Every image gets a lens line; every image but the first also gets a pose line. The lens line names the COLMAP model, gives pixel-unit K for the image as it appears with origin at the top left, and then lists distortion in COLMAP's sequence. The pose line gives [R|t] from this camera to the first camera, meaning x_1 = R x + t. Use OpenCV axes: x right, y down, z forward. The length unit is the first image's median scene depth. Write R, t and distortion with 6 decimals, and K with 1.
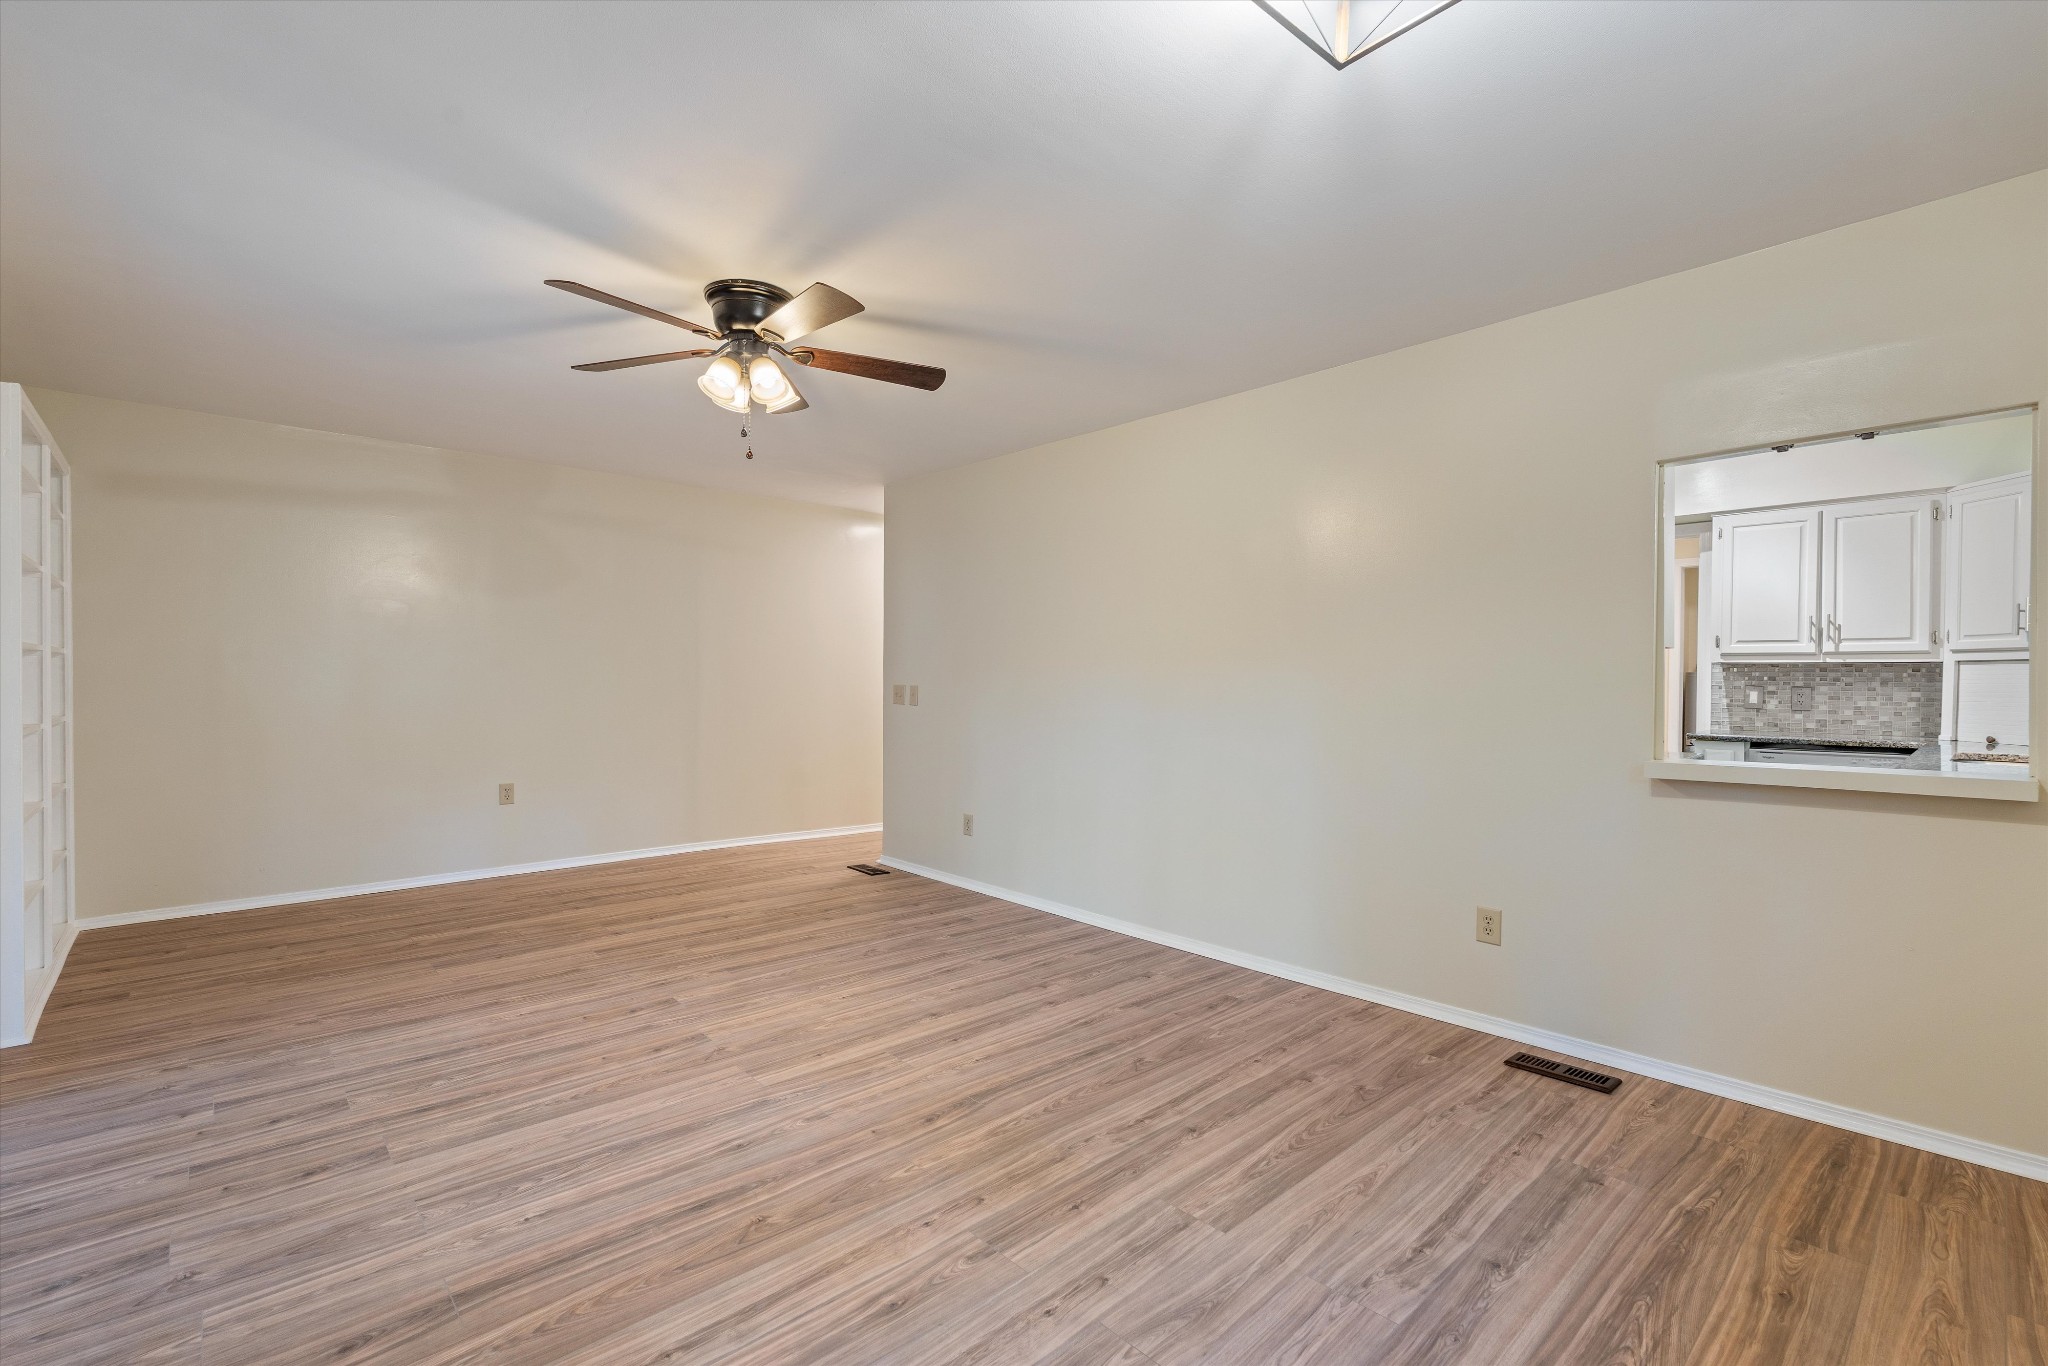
lens RADIAL K [[899.7, 0, 1017.8], [0, 899.7, 680.6], [0, 0, 1]] dist [-0.009956, 0.000554]
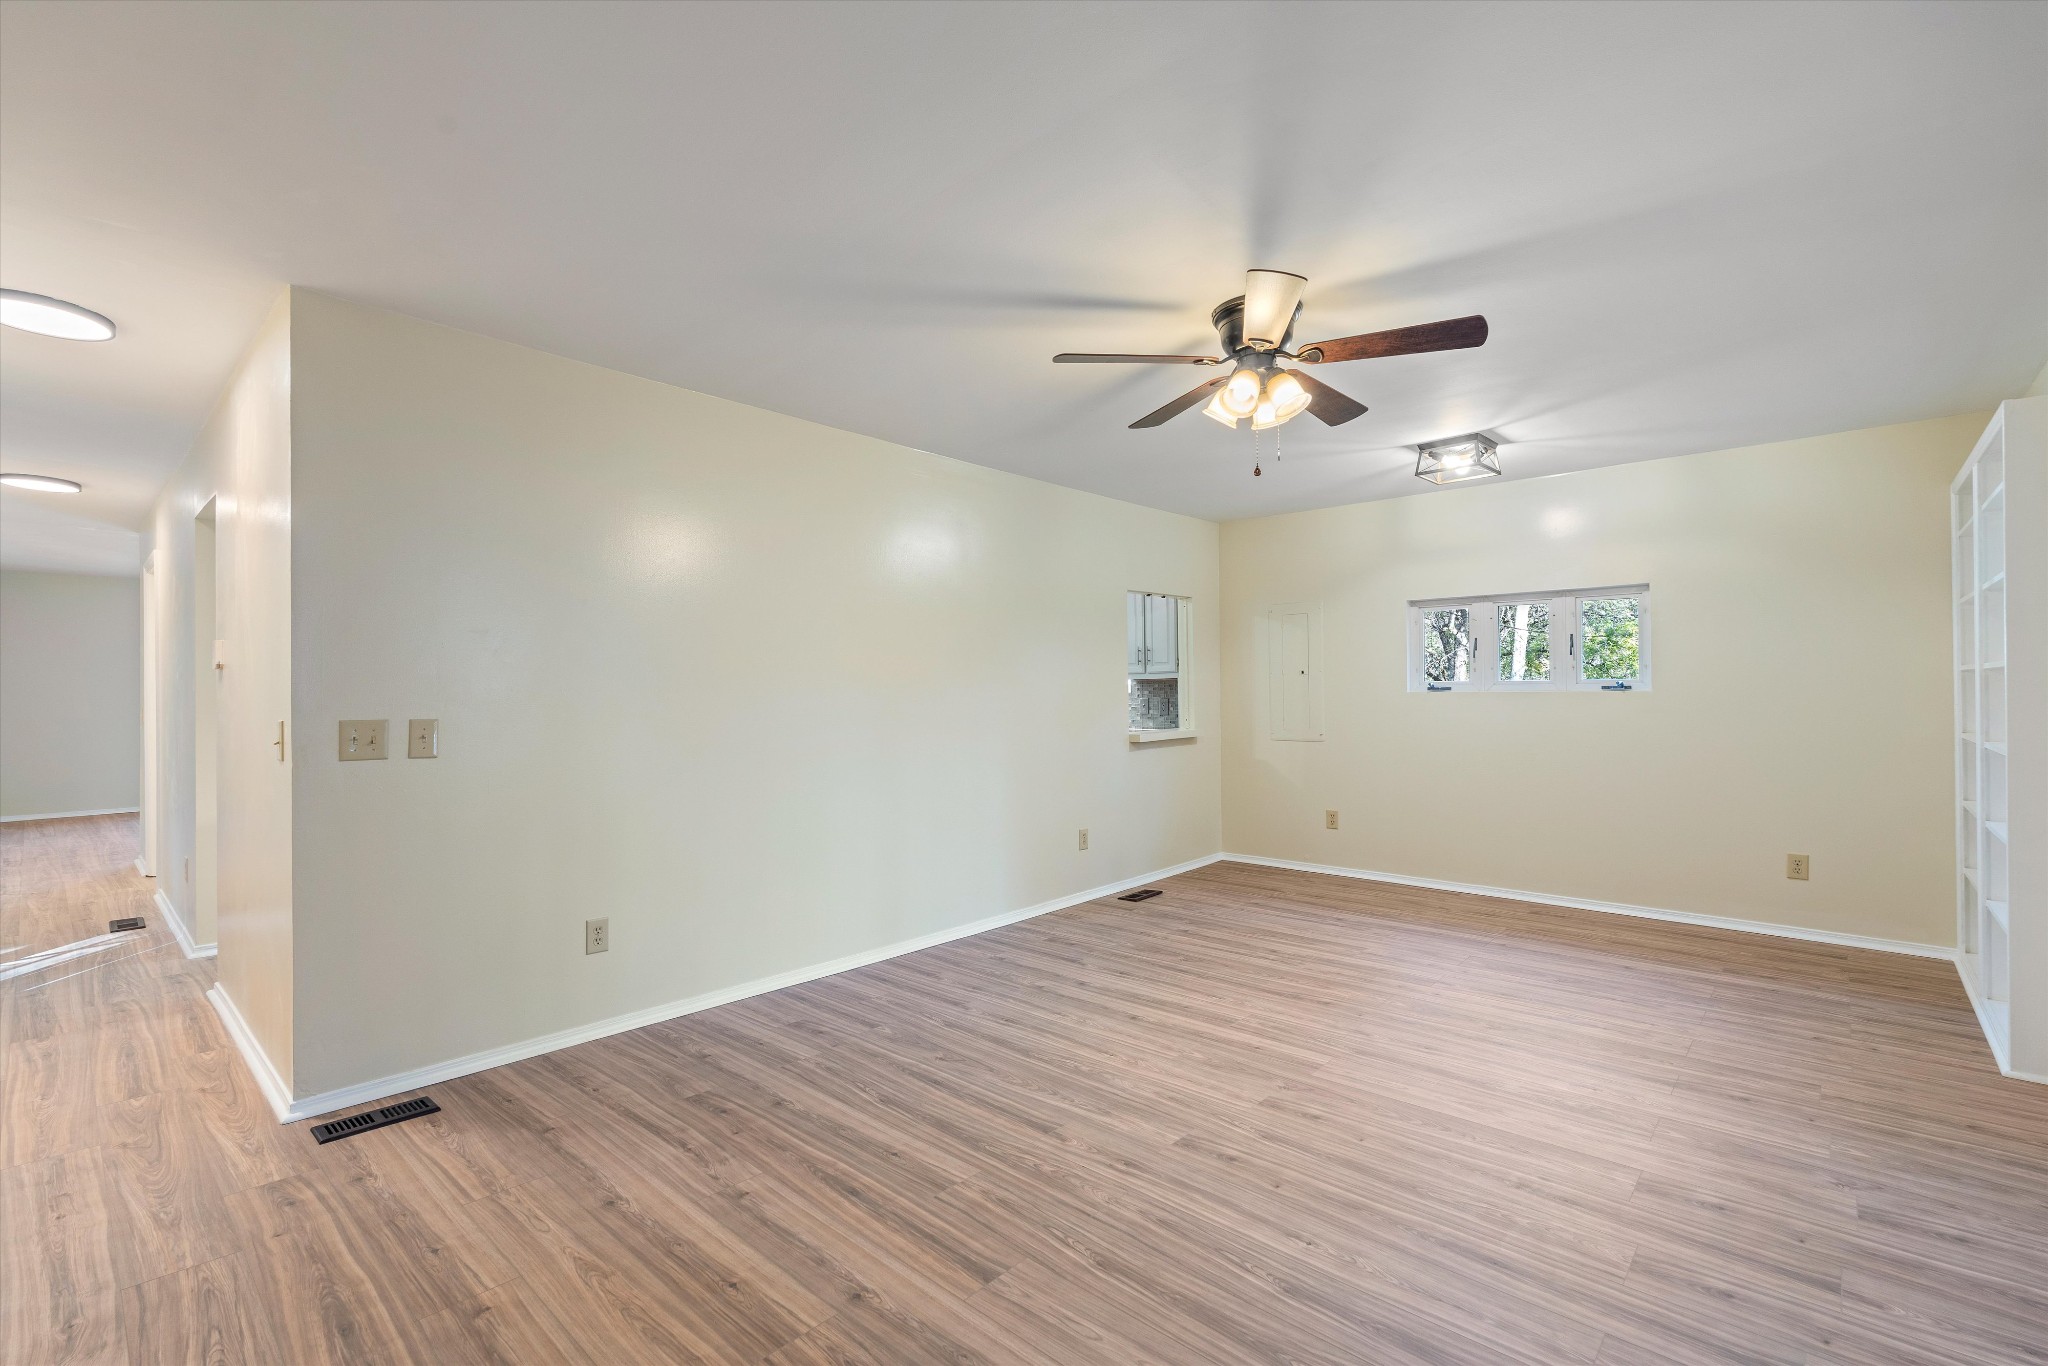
lens RADIAL K [[899.7, 0, 1016.6], [0, 899.7, 694.7], [0, 0, 1]] dist [-0.009956, 0.000554]
pose [[-0.084471, -0.004805, 0.996414, -1.053510], [0.009445, 0.999940, 0.005622, -0.012355], [-0.996381, 0.009886, -0.084420, 1.141668]]
